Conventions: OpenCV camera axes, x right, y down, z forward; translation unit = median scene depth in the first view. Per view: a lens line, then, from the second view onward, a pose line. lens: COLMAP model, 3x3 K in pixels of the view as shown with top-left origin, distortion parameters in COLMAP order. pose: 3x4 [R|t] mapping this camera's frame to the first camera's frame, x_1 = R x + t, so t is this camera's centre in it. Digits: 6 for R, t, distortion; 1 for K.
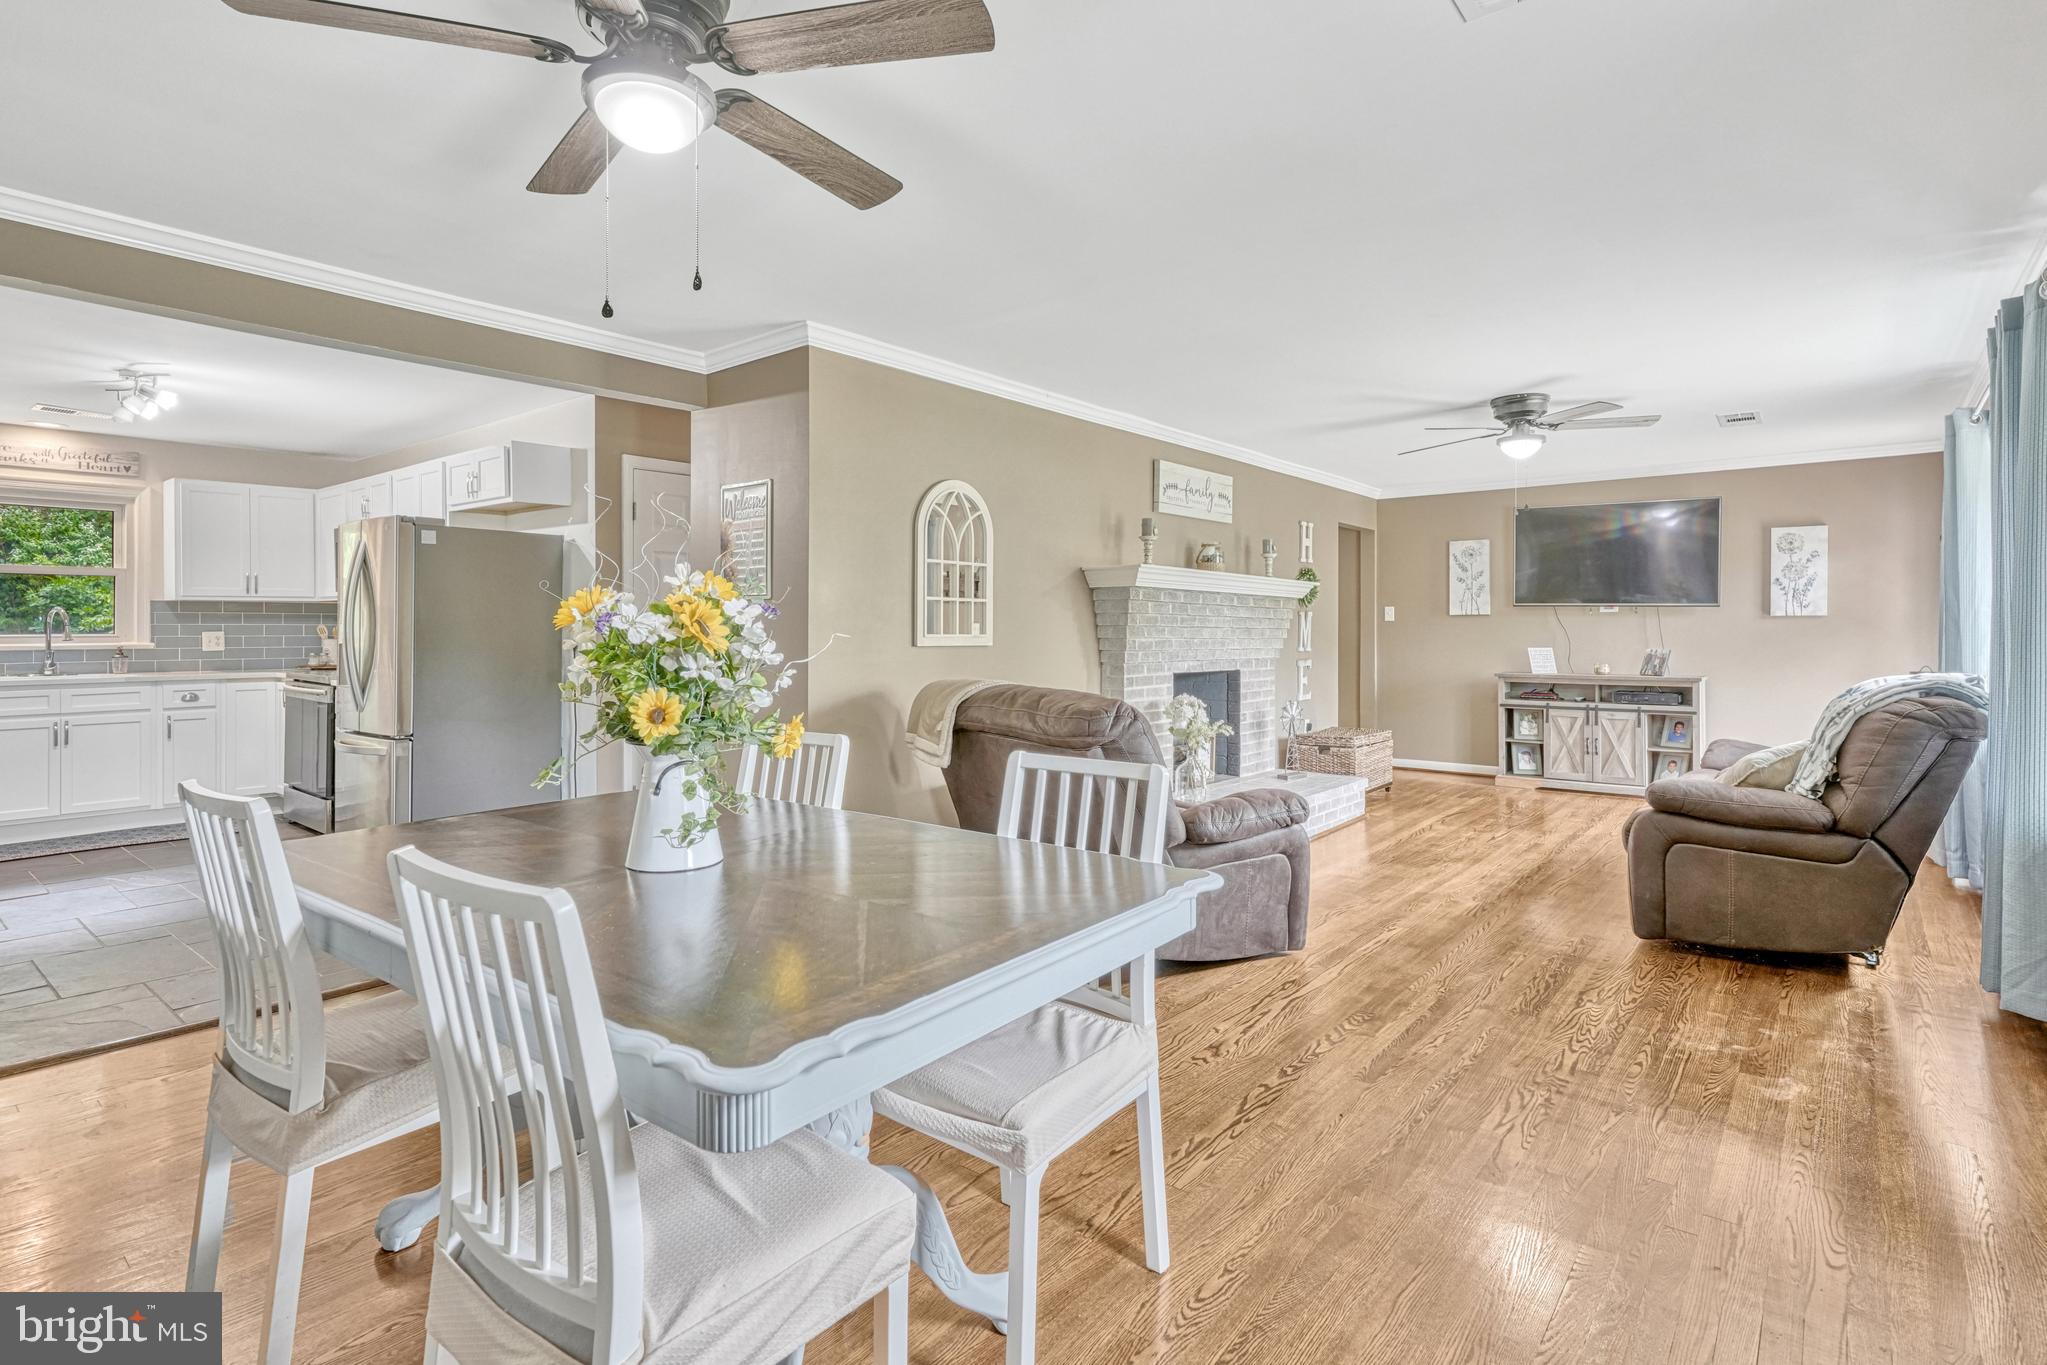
lens RADIAL K [[1001.4, 0, 1007.5], [0, 1001.4, 624.5], [0, 0, 1]] dist [0.006016, -0.003185]
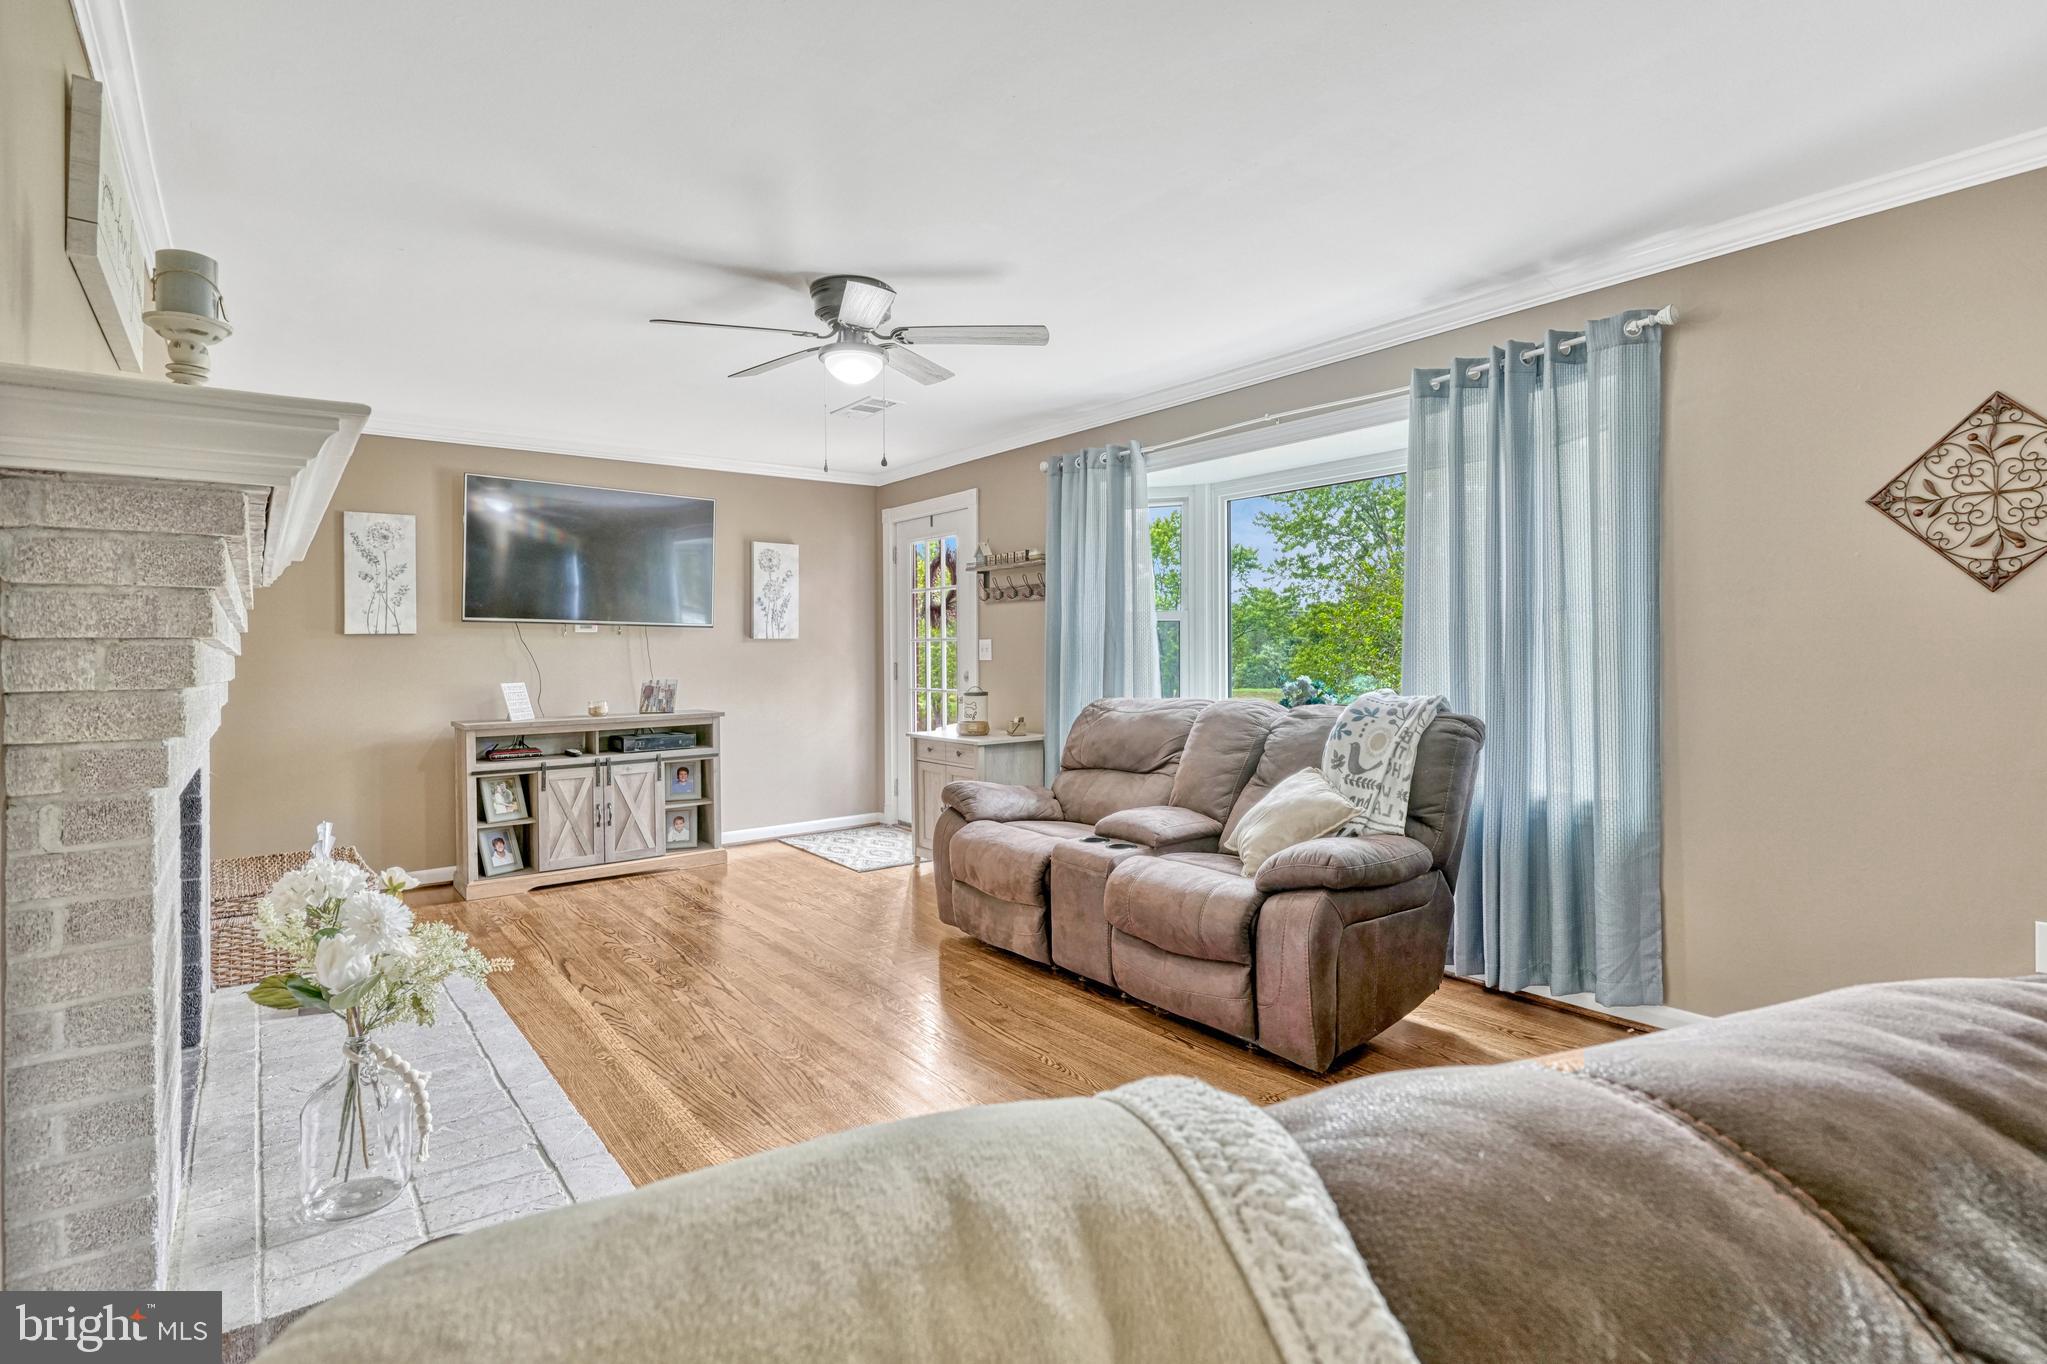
lens RADIAL K [[1001.4, 0, 1036.5], [0, 1001.4, 642.7], [0, 0, 1]] dist [0.006016, -0.003185]
pose [[0.213356, 0.007719, 0.976944, -0.079715], [0.006041, 0.999939, -0.009220, 0.005701], [-0.976956, 0.007869, 0.213296, 0.657732]]
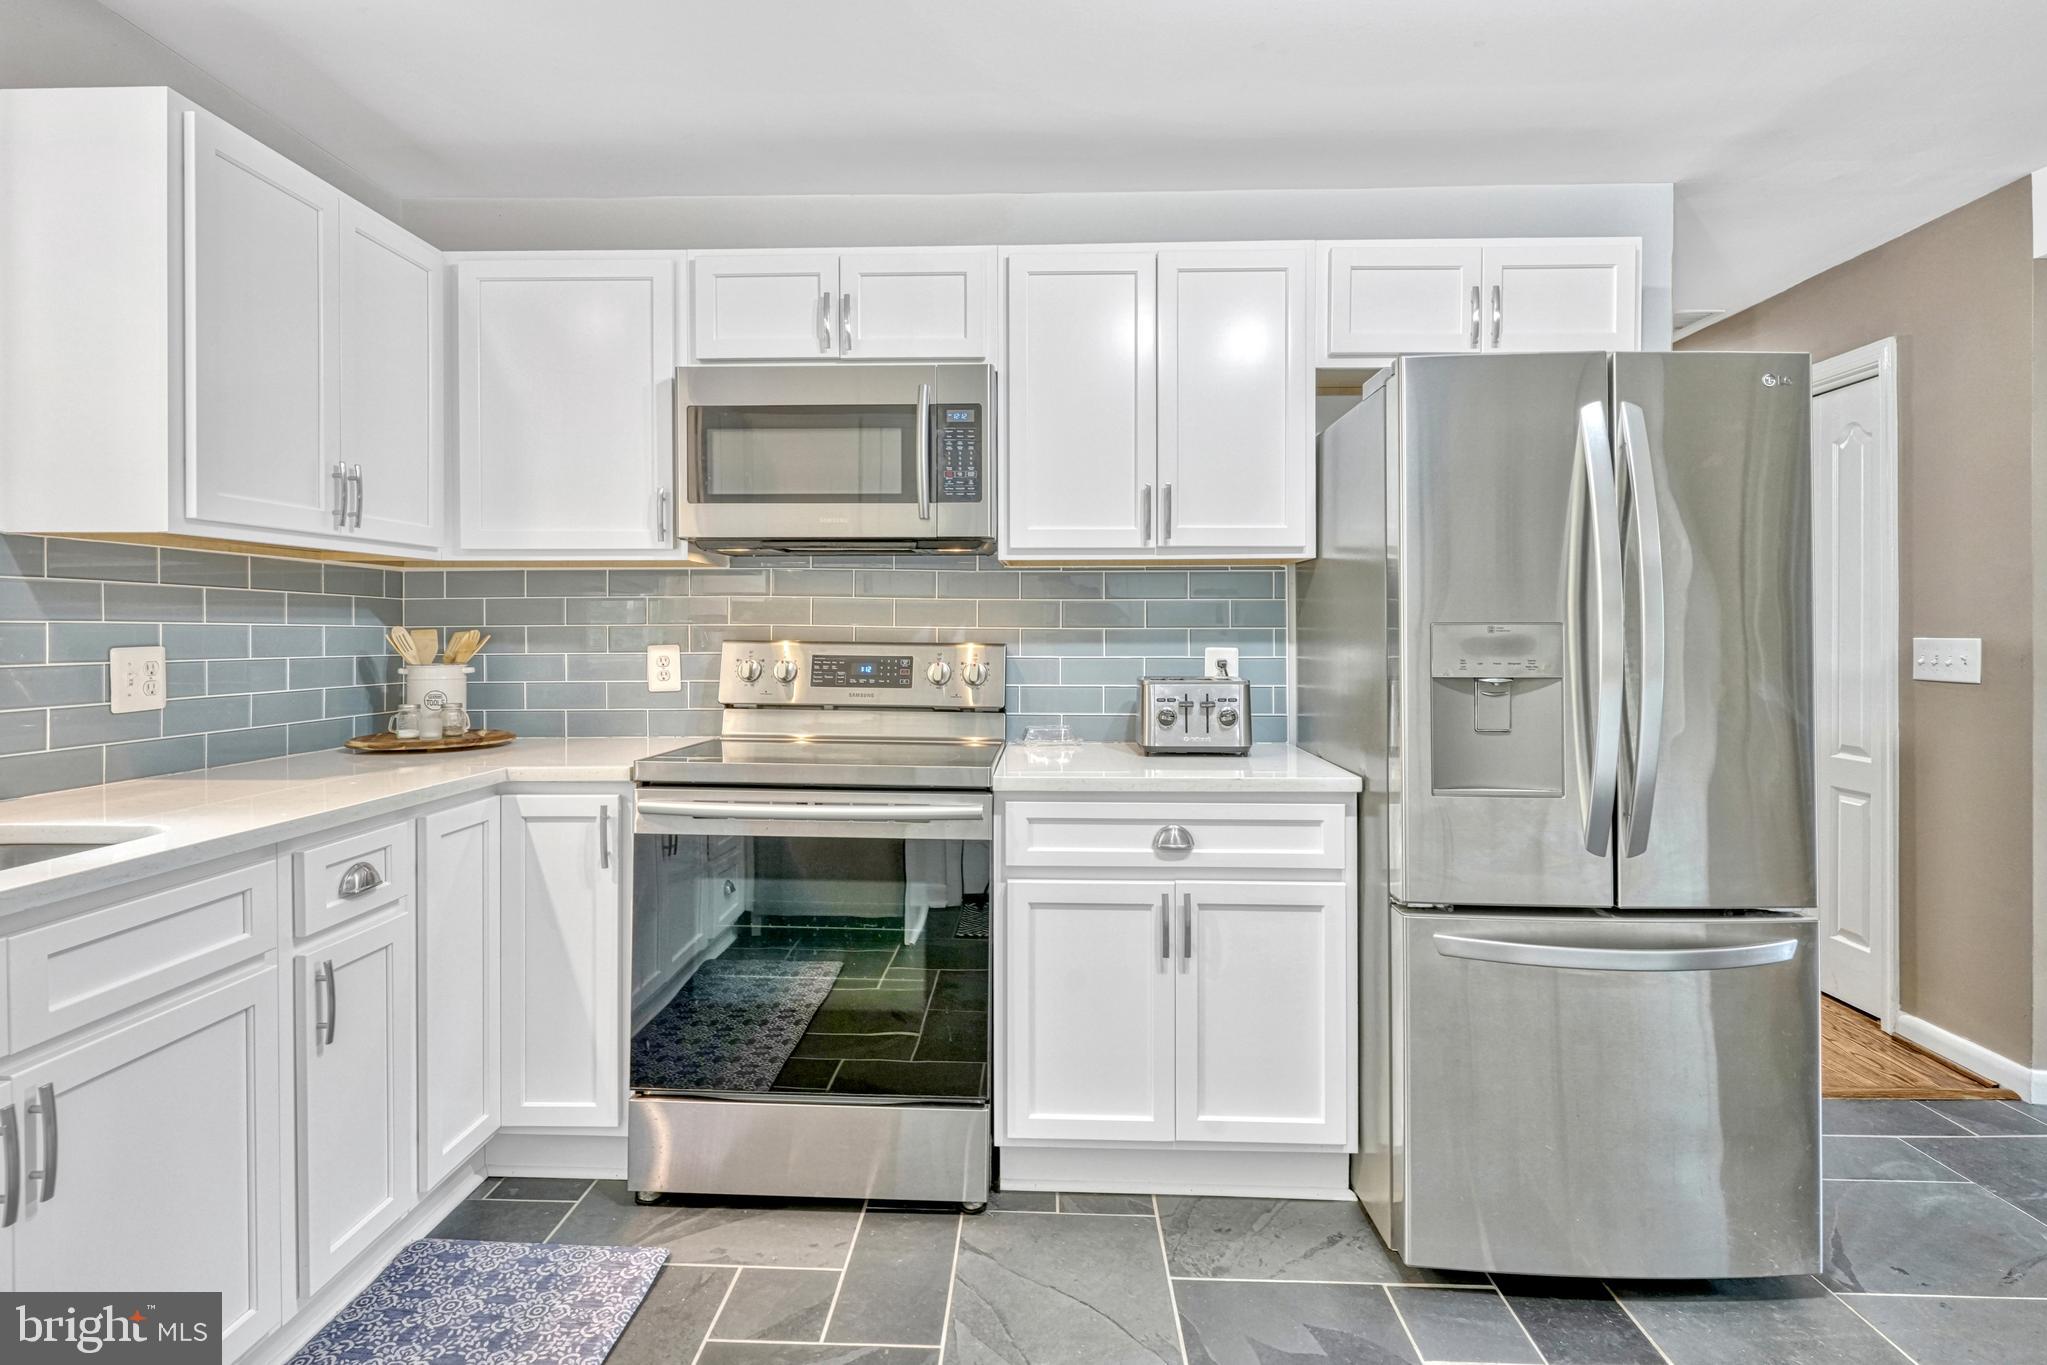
lens RADIAL K [[1001.4, 0, 1016.8], [0, 1001.4, 628.9], [0, 0, 1]] dist [0.006016, -0.003185]
pose [[0.795403, 0.003080, 0.606073, -0.853635], [-0.001932, 0.999995, -0.002546, 0.002036], [-0.606078, 0.000854, 0.795405, 0.673395]]
